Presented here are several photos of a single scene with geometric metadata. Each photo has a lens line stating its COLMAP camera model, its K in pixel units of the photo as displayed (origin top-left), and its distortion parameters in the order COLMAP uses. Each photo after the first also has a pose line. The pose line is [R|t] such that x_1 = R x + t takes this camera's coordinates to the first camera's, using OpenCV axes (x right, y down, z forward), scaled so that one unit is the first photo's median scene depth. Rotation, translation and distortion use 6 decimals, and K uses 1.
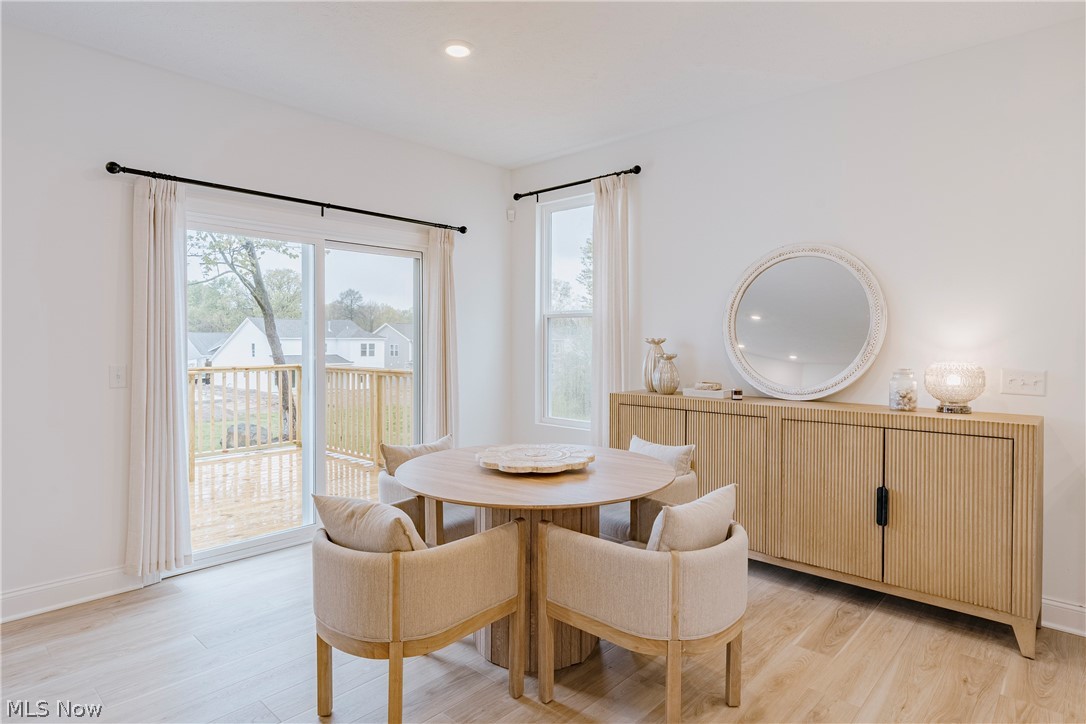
lens RADIAL K [[602.5, 0, 542.9], [0, 602.5, 345.1], [0, 0, 1]] dist [-0.007192, 0.000116]
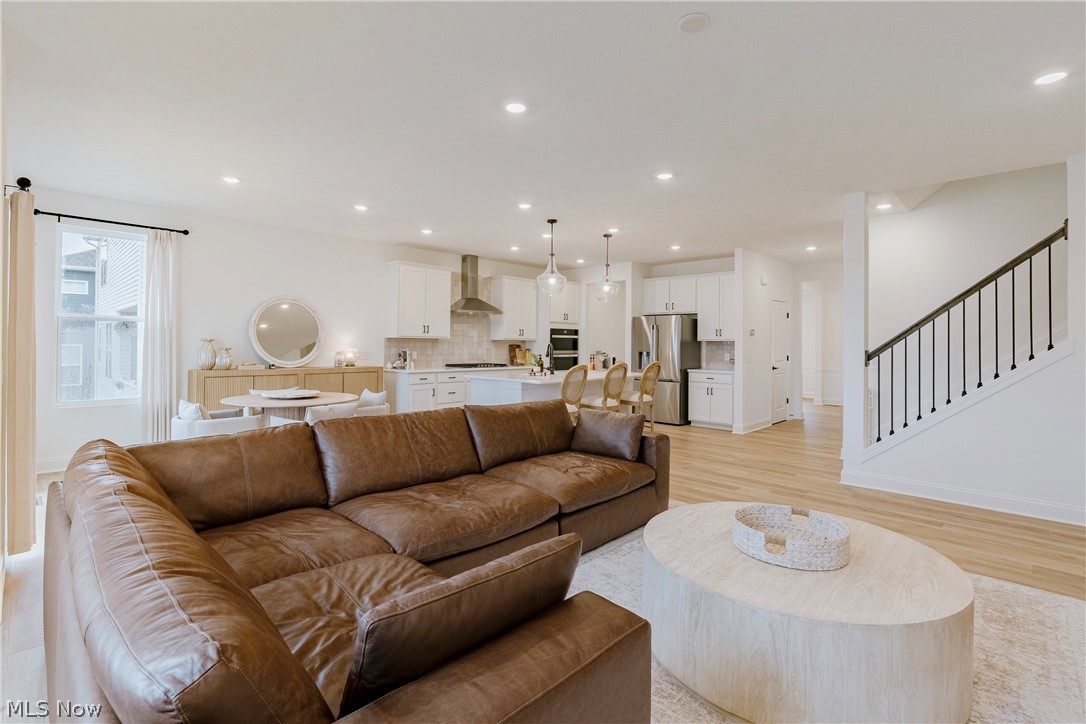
lens RADIAL K [[492.4, 0, 540.2], [0, 492.4, 363.1], [0, 0, 1]] dist [-0.012226, 0.002775]
pose [[0.043471, -0.042655, 0.998144, -1.388118], [-0.005746, 0.999061, 0.042945, -0.006995], [-0.999038, -0.007602, 0.043185, -0.003809]]
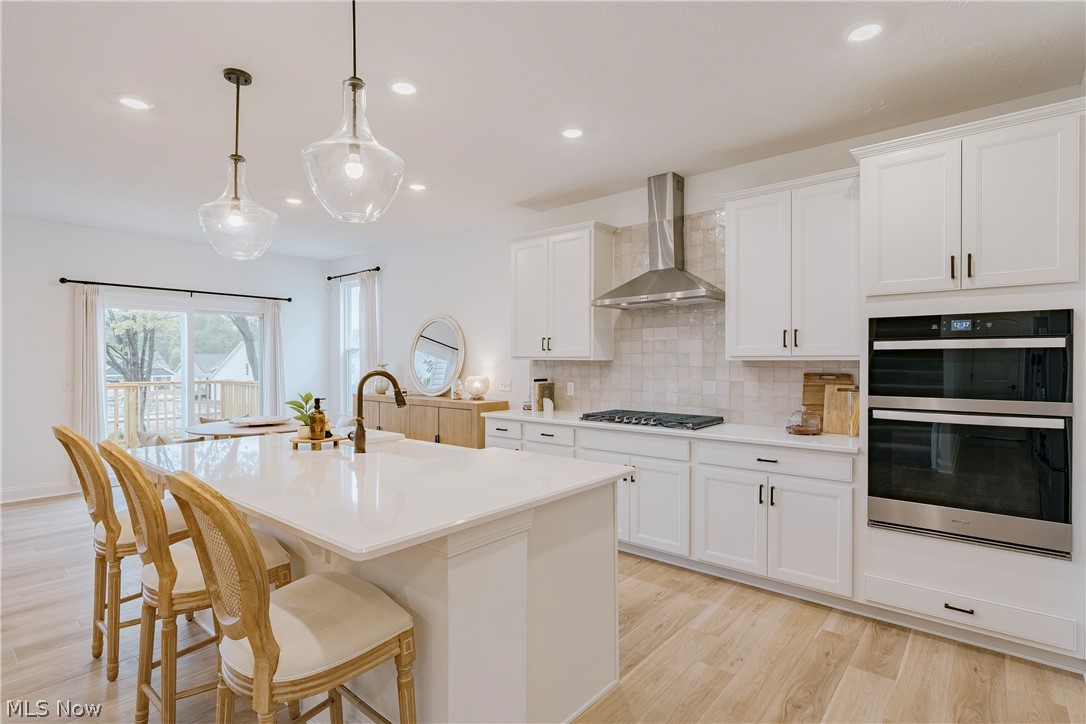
lens RADIAL K [[538.5, 0, 546.9], [0, 538.5, 362.7], [0, 0, 1]] dist [-0.010248, 0.004350]
pose [[0.999190, -0.003127, 0.040123, 0.733403], [0.003200, 0.999993, -0.001751, -0.011162], [-0.040117, 0.001878, 0.999193, -0.757093]]
